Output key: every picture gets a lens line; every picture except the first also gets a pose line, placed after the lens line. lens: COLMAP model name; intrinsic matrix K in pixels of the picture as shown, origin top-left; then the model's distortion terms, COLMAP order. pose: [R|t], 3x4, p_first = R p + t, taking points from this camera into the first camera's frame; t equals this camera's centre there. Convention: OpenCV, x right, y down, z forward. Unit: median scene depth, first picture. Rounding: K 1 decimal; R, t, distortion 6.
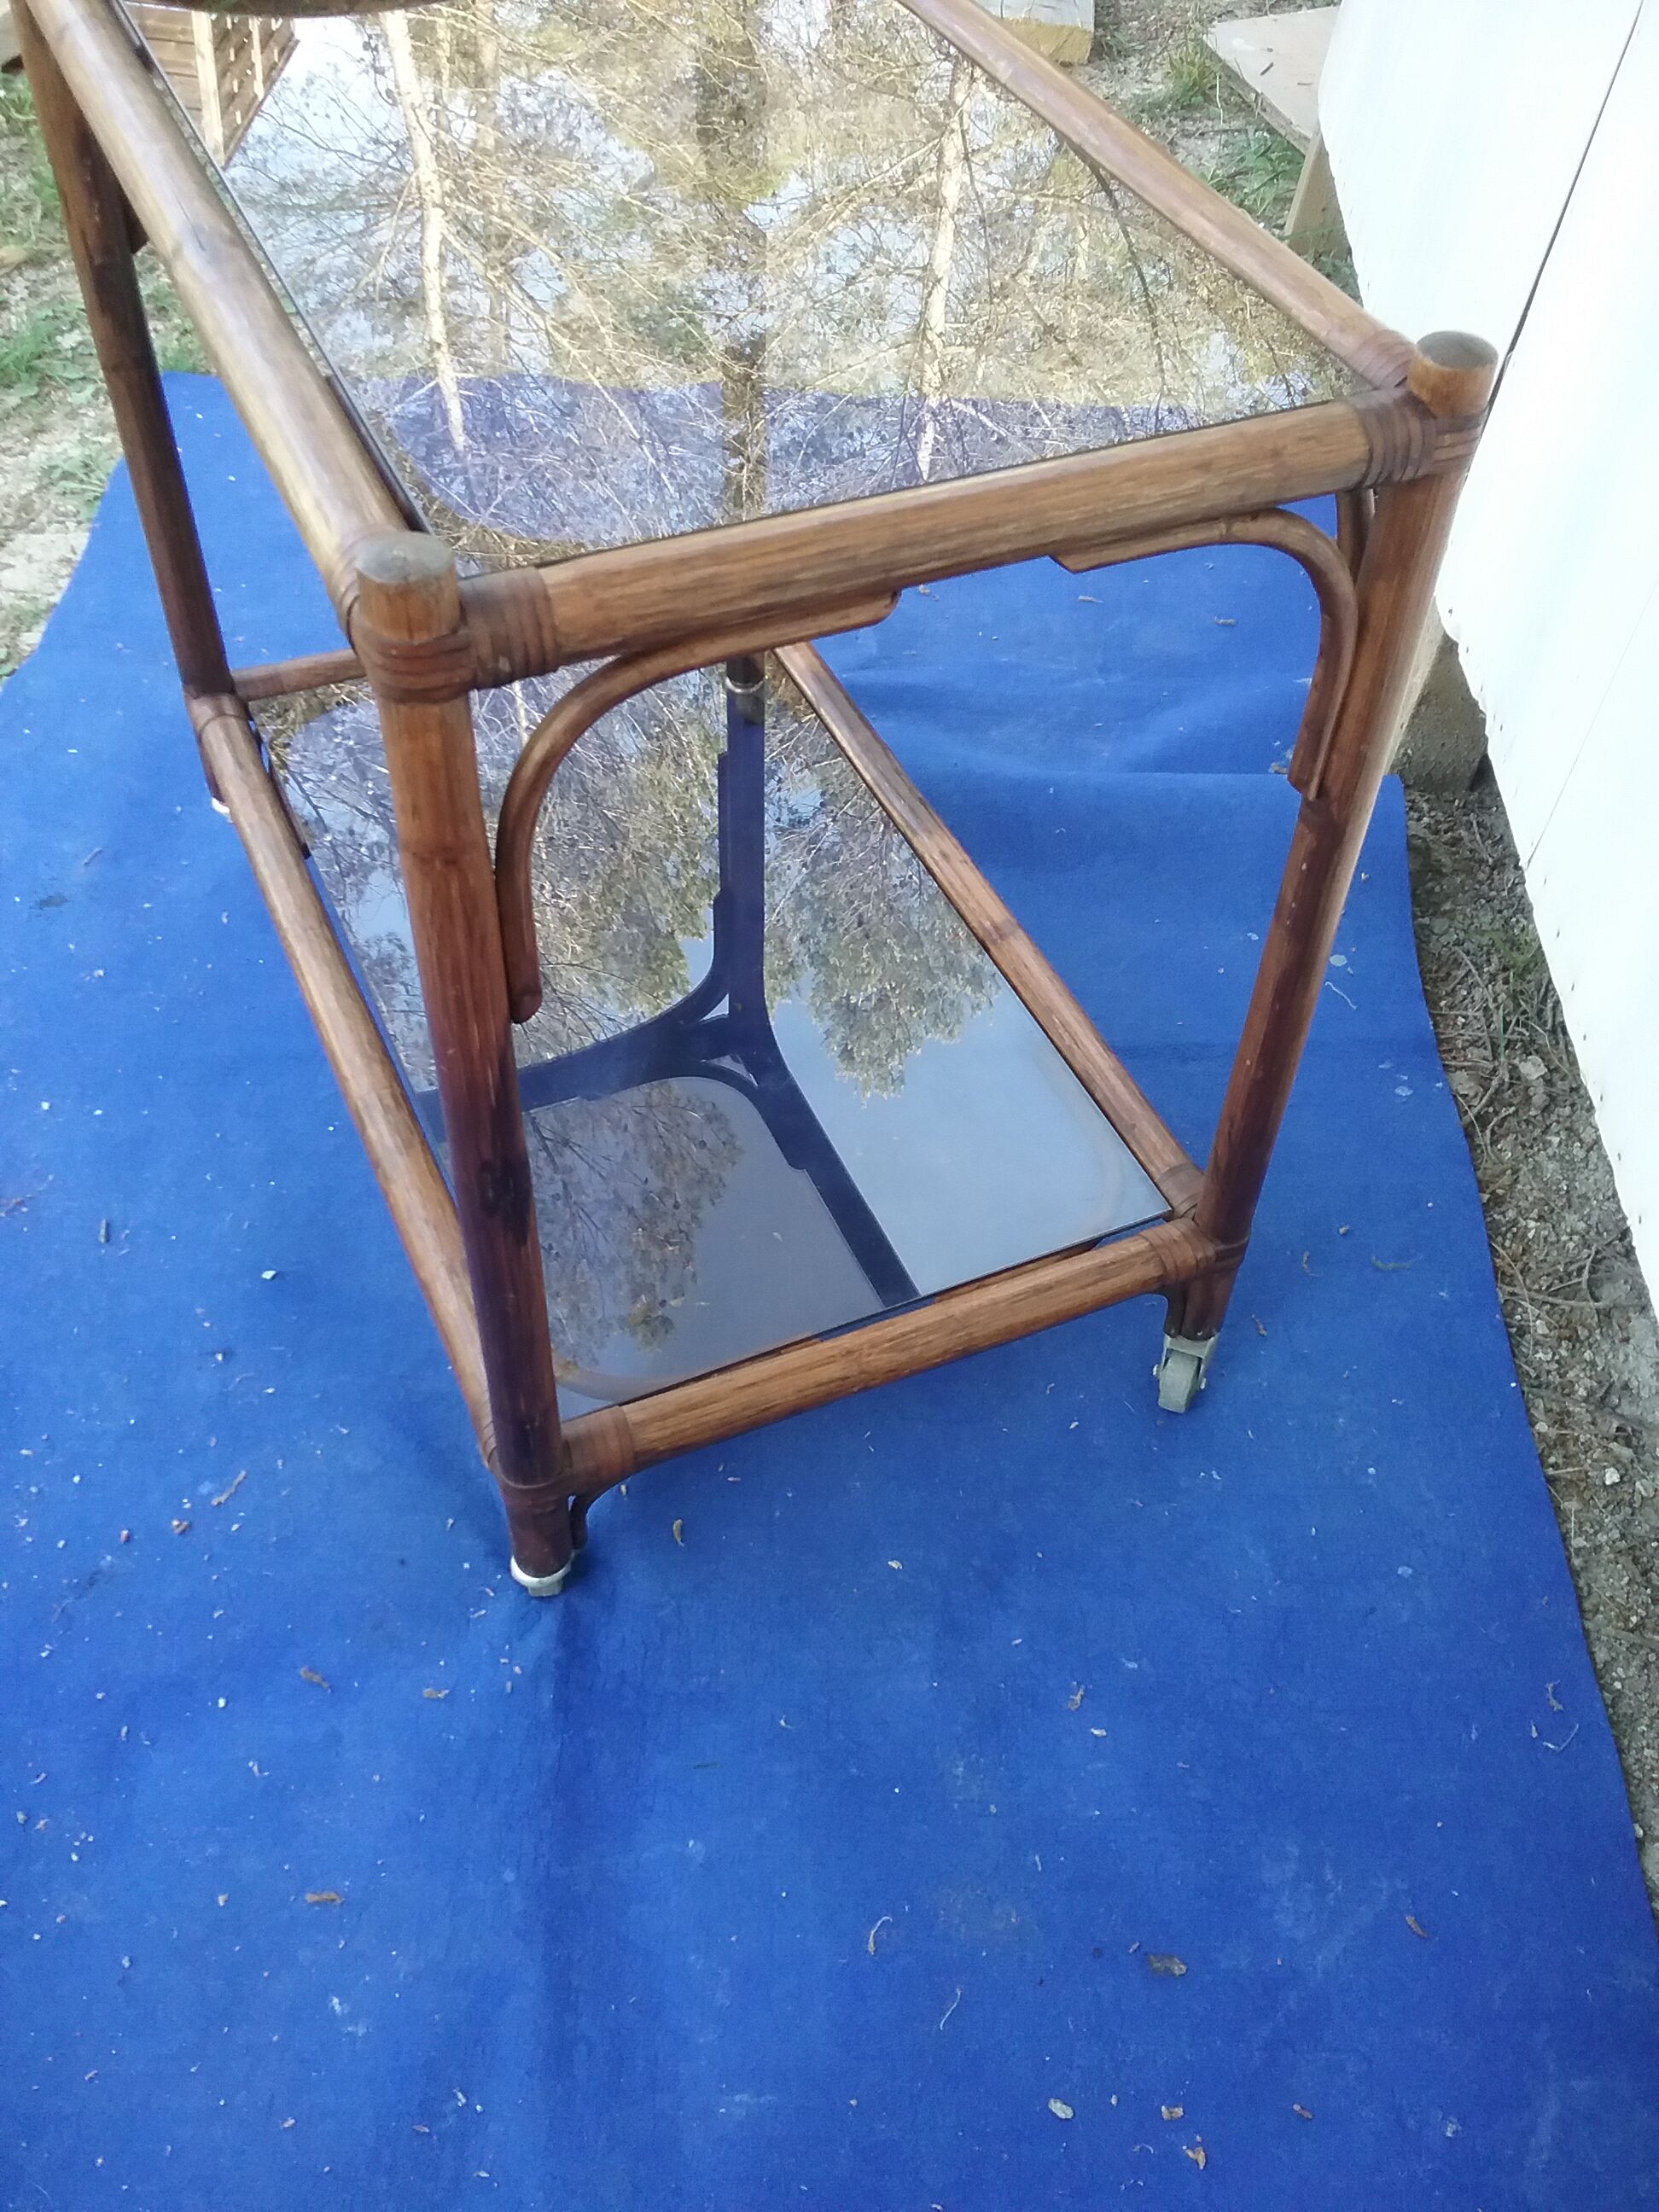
lens RADIAL K [[2042.1, 0, 862.9], [0, 2042.1, 1140.8], [0, 0, 1]] dist [0.127941, -0.246182]
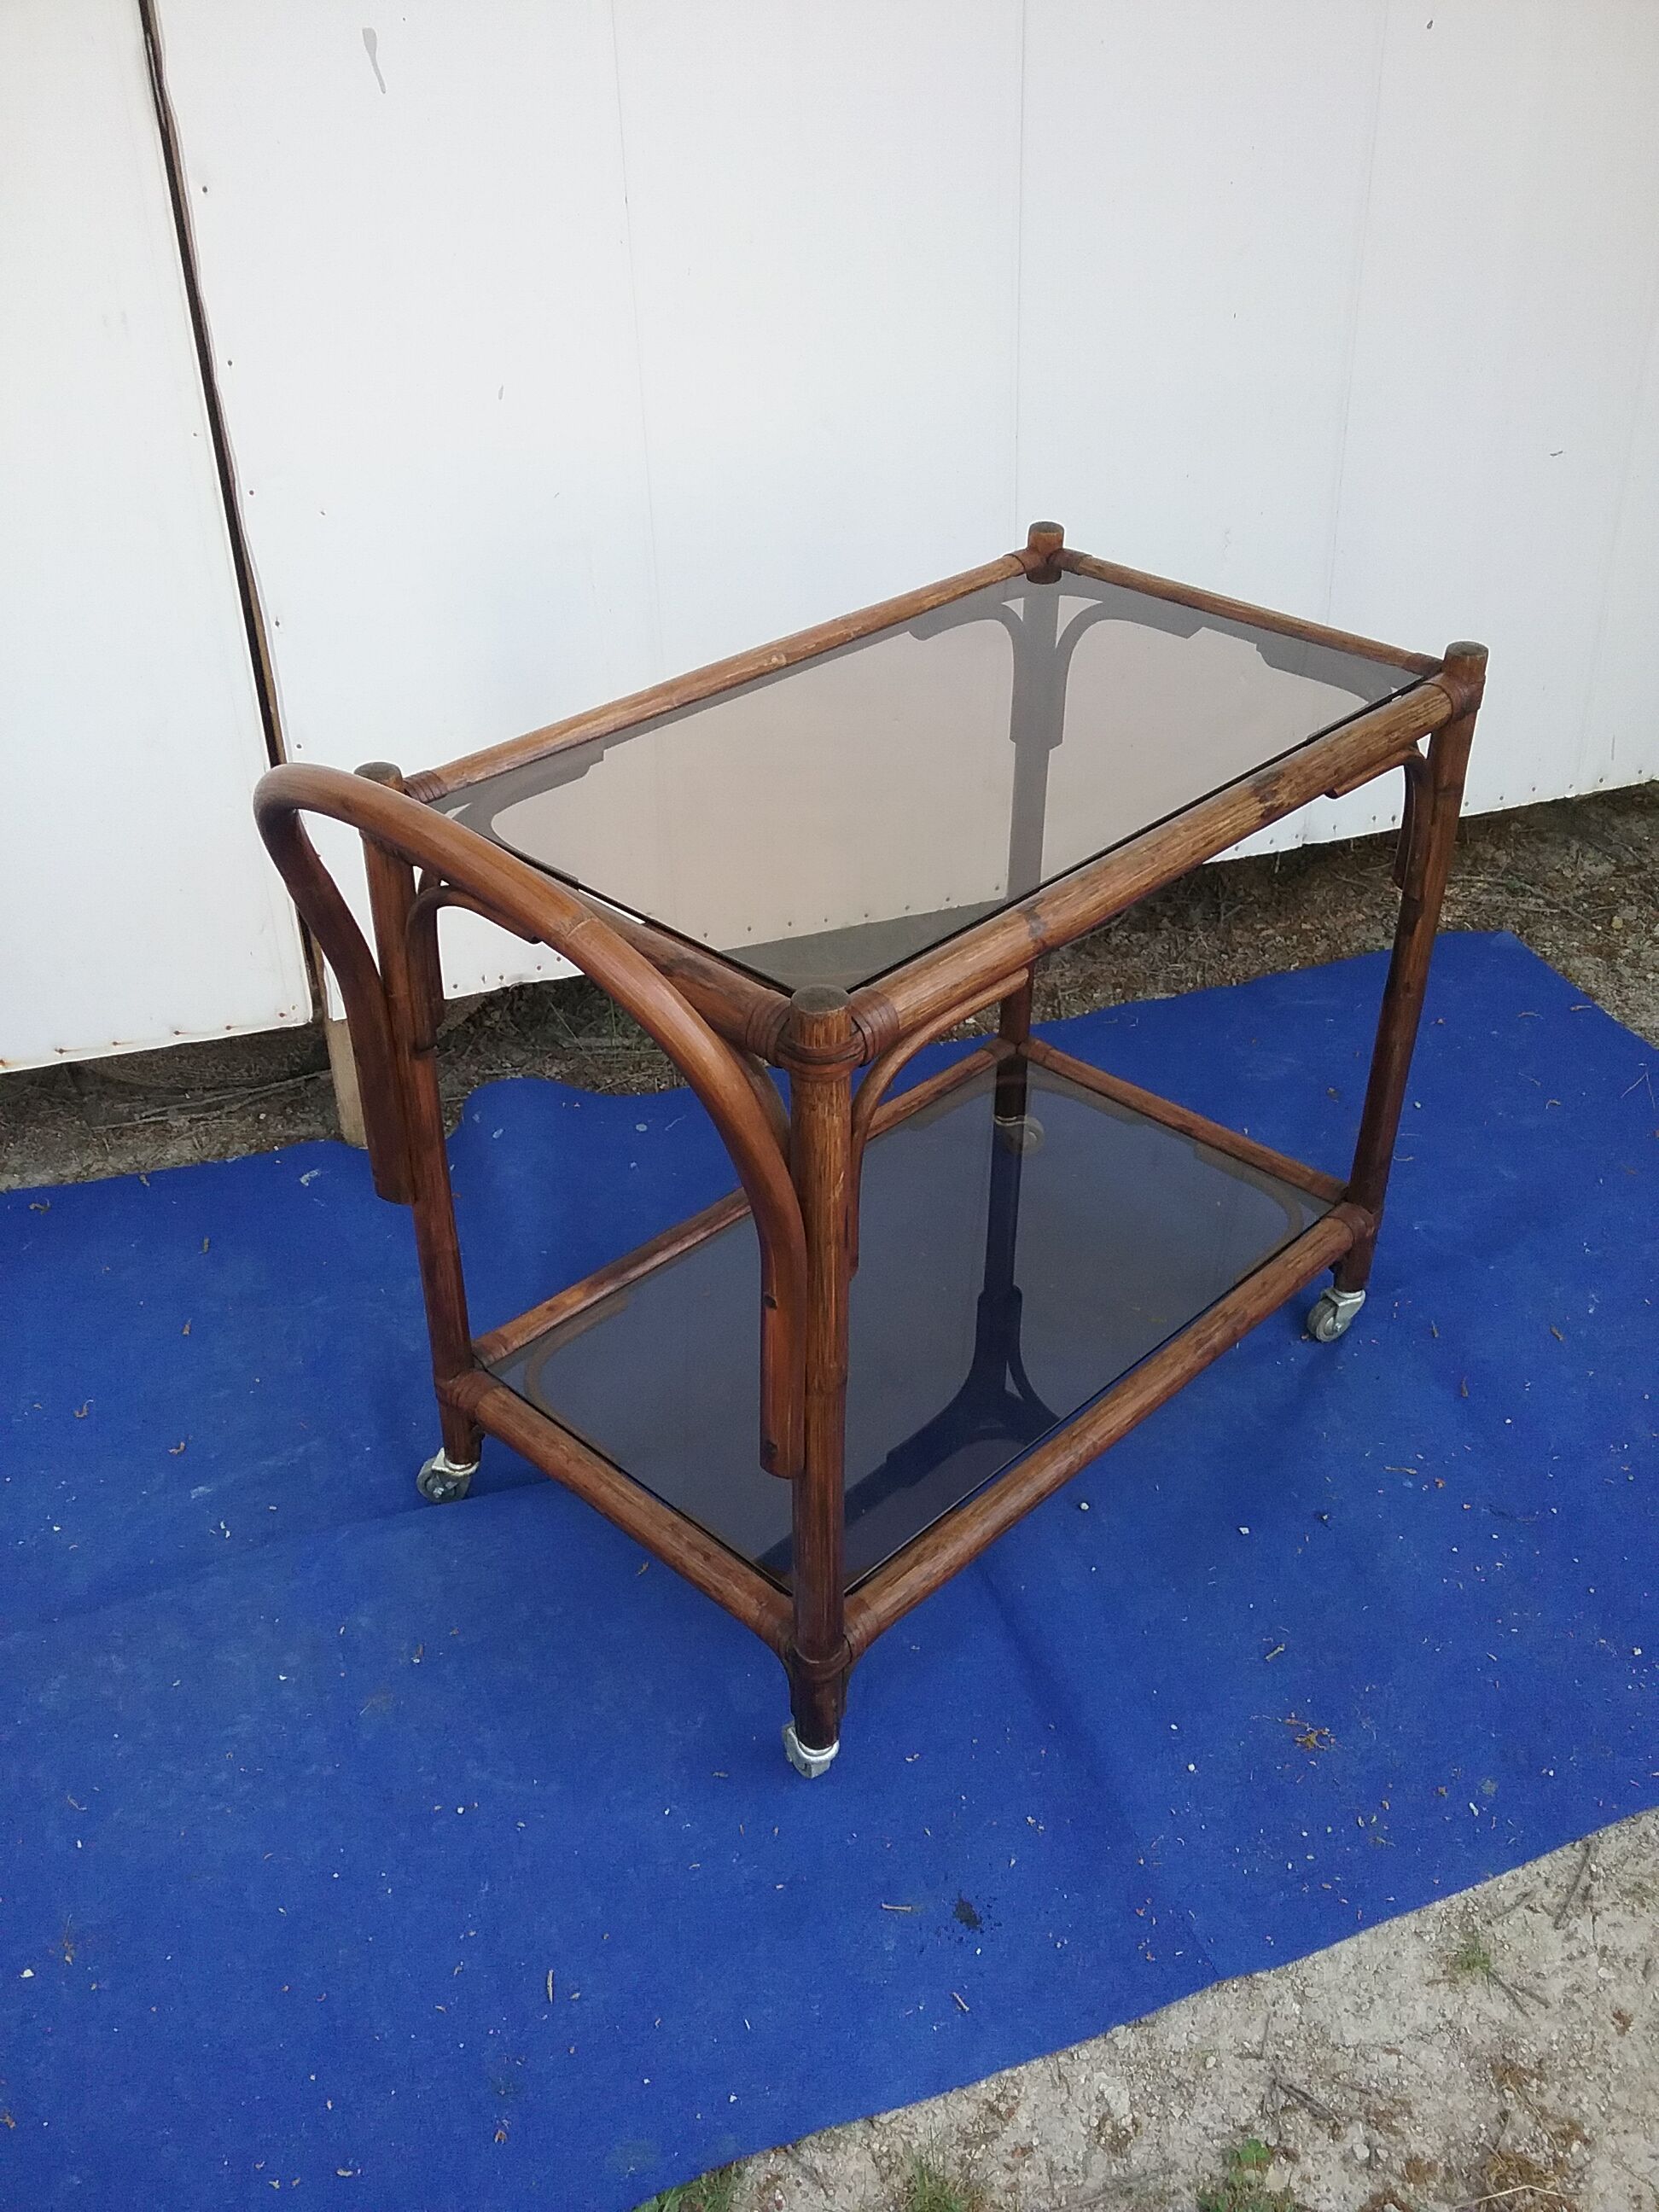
lens RADIAL K [[2042.1, 0, 862.9], [0, 2042.1, 1140.8], [0, 0, 1]] dist [0.127941, -0.246182]
pose [[-0.380494, -0.563204, 0.733502, -1.155114], [0.662387, 0.387516, 0.641151, -1.175927], [-0.645343, 0.729816, 0.225612, 0.764192]]
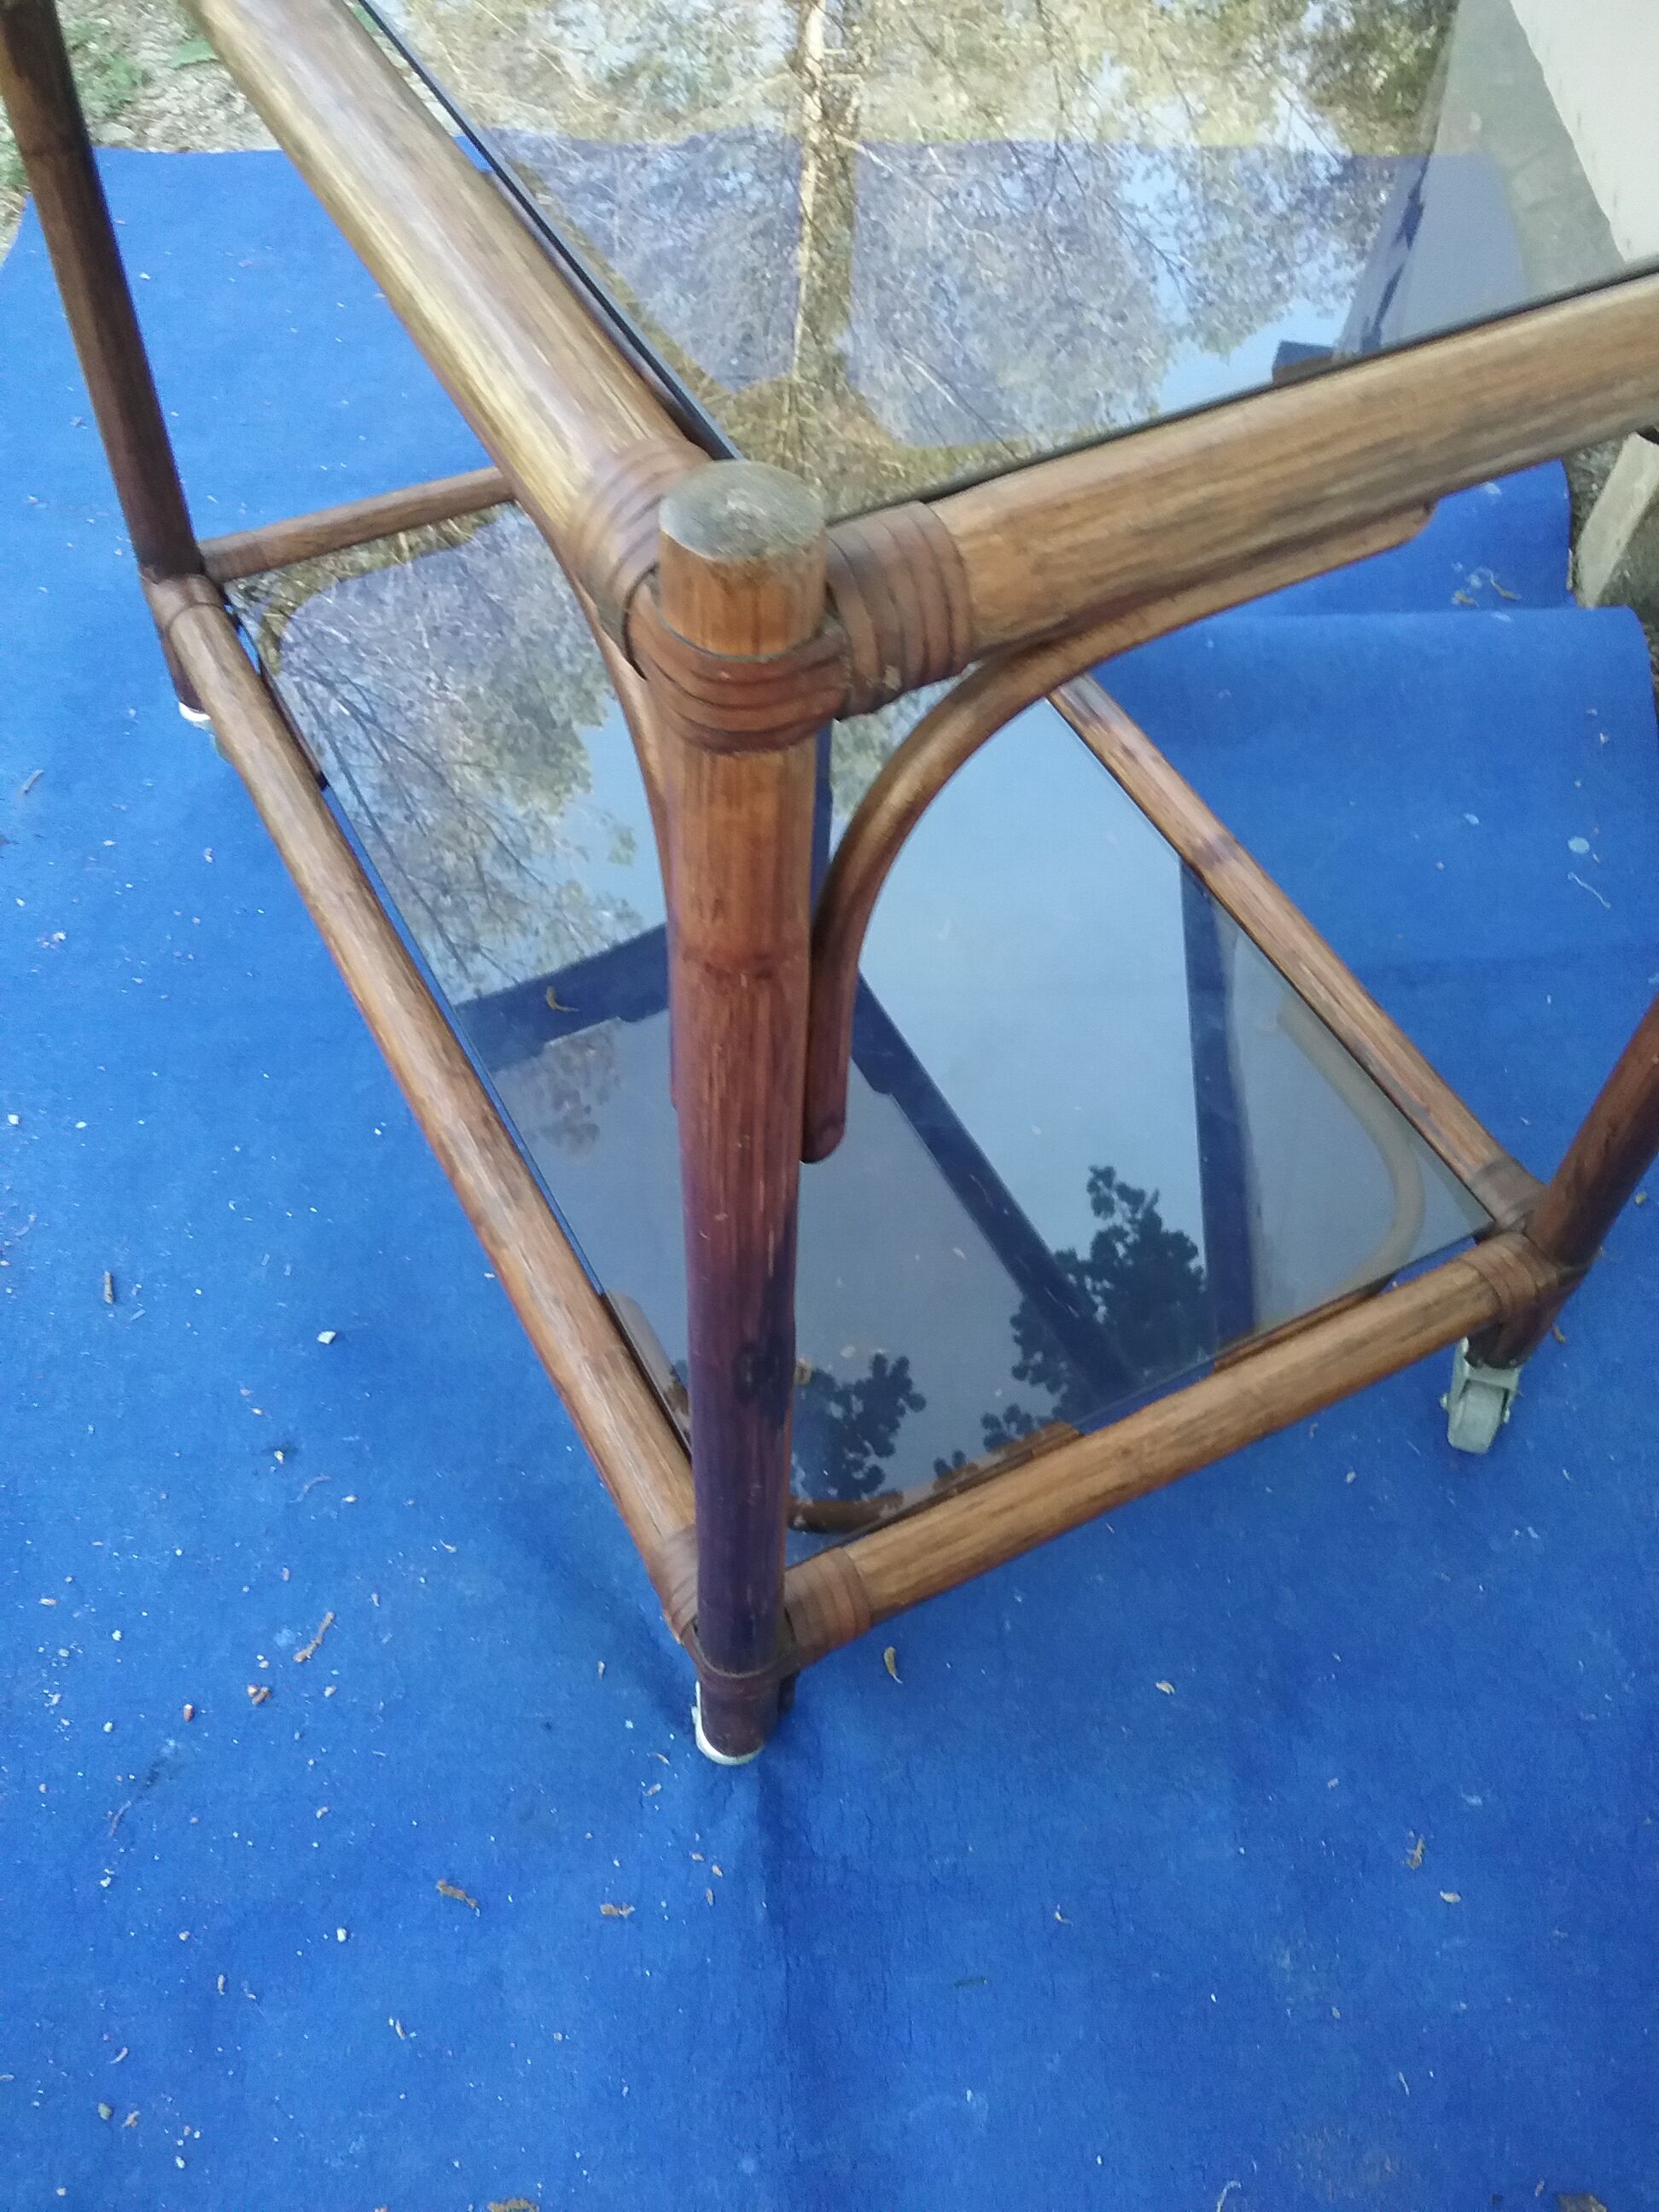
lens RADIAL K [[2058.2, 0, 856.5], [0, 2058.2, 1134.6], [0, 0, 1]] dist [0.098866, -0.203898]
pose [[0.997901, -0.050296, 0.040793, -0.128321], [0.045780, 0.993424, 0.104945, -0.097479], [-0.045803, -0.102857, 0.993641, 0.235458]]
